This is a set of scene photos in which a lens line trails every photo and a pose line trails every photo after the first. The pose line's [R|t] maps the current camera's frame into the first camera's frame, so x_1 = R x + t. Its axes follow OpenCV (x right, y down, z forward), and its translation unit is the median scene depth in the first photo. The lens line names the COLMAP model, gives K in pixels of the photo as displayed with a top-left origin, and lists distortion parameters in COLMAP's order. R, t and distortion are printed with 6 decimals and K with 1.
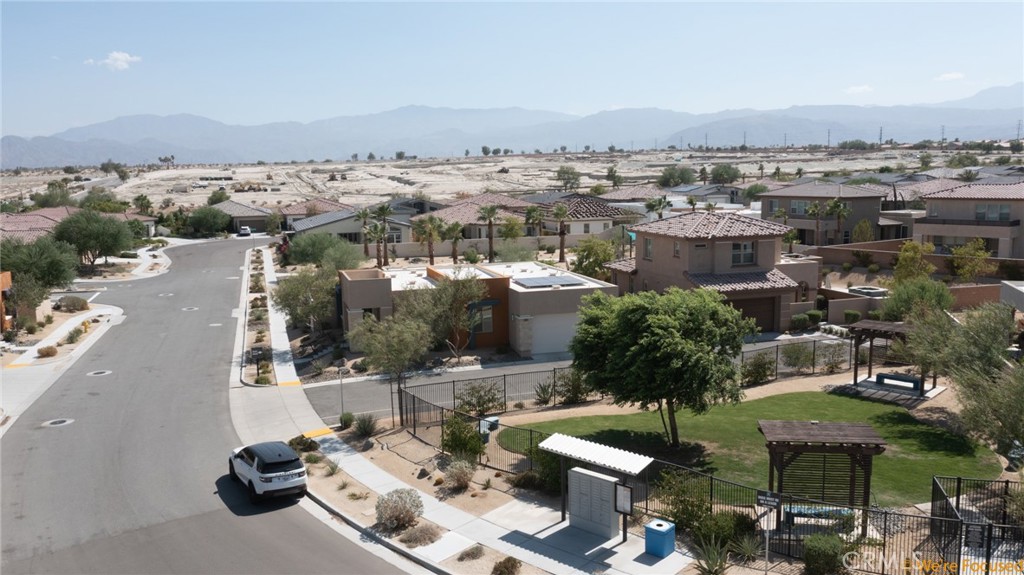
lens RADIAL K [[817.4, 0, 506.7], [0, 817.4, 289.8], [0, 0, 1]] dist [-0.022355, 0.024380]
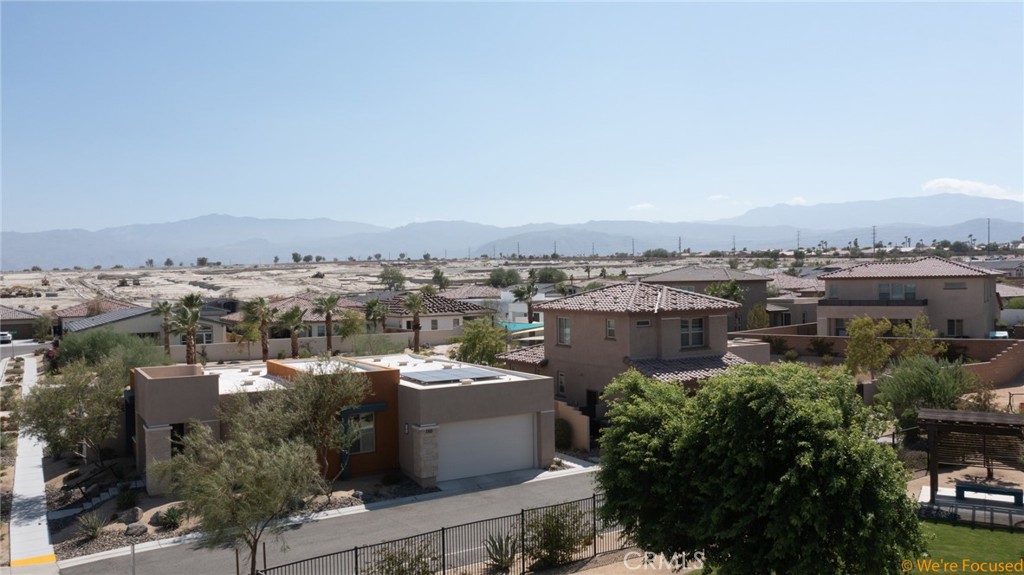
lens RADIAL K [[817.4, 0, 510.3], [0, 817.4, 285.9], [0, 0, 1]] dist [-0.022355, 0.024380]
pose [[0.972298, -0.002137, 0.233734, -0.022967], [0.034786, 0.990145, -0.135654, 0.004034], [-0.231140, 0.140026, 0.962791, 0.107745]]
